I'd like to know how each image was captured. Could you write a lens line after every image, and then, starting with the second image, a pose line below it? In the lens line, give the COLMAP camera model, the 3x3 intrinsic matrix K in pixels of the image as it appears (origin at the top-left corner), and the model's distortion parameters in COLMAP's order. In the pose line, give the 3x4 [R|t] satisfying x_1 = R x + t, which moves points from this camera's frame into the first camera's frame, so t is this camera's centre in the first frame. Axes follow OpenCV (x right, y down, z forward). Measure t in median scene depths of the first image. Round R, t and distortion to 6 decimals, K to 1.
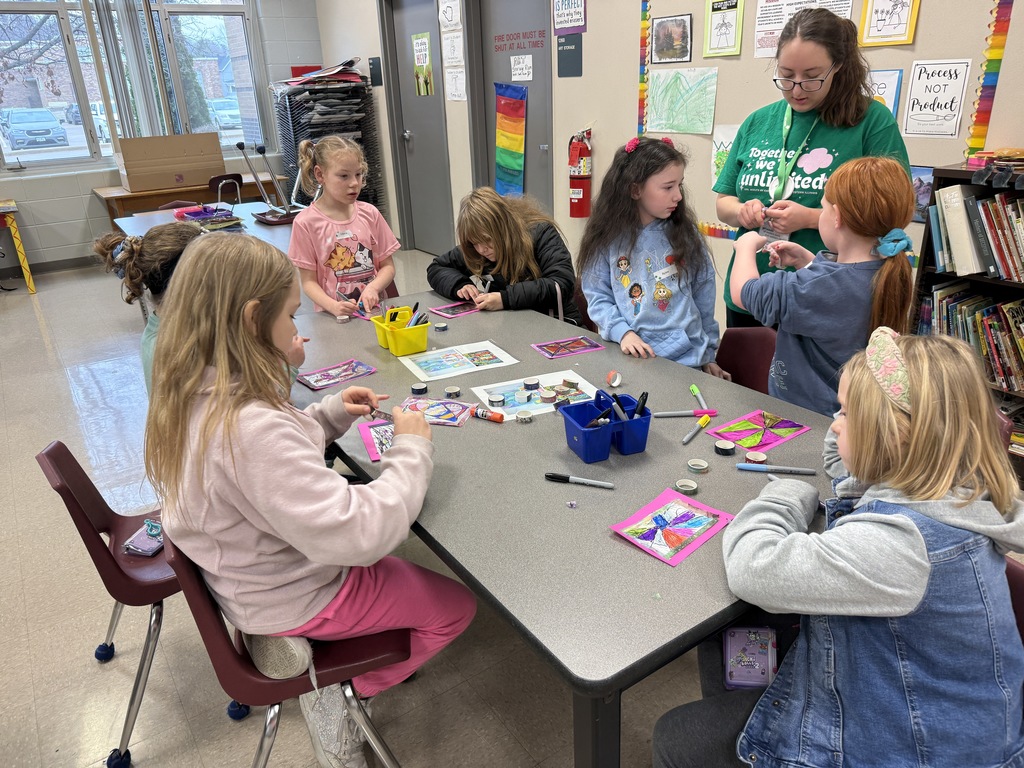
lens RADIAL K [[729.4, 0, 516.6], [0, 729.4, 383.5], [0, 0, 1]] dist [-0.010992, -0.007590]
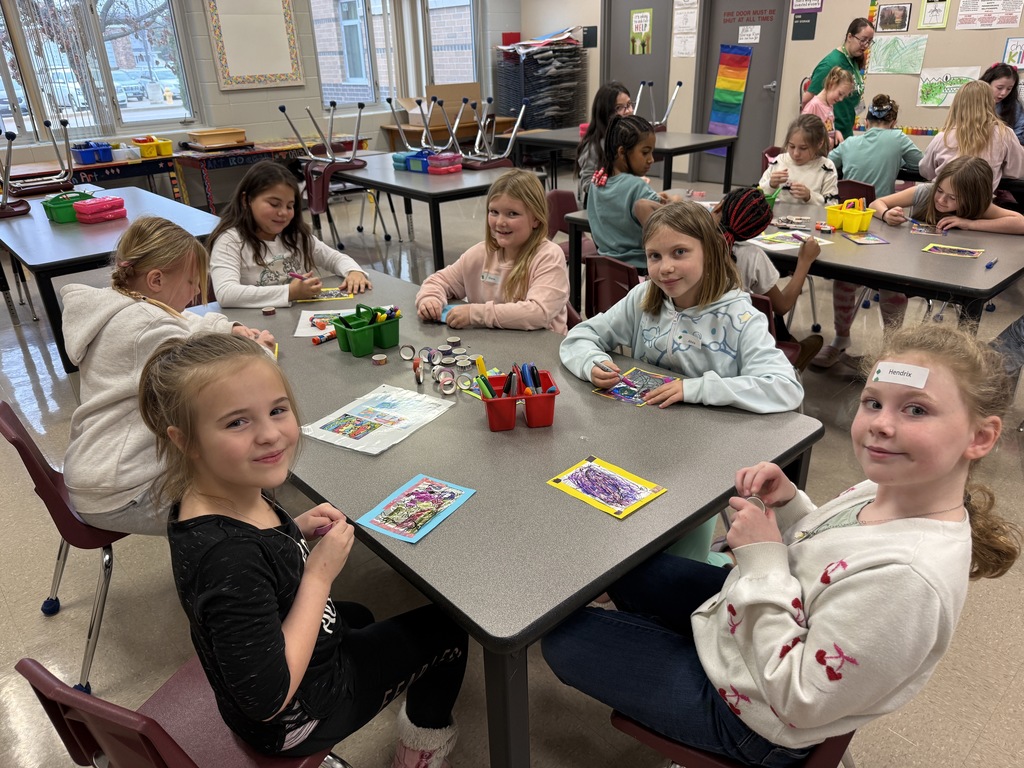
lens RADIAL K [[729.4, 0, 506.5], [0, 729.4, 384.6], [0, 0, 1]] dist [-0.010992, -0.007590]
pose [[0.989988, -0.059747, 0.127881, -0.723037], [0.055050, 0.997684, 0.039953, 0.204312], [-0.129972, -0.032513, 0.990984, -0.452371]]
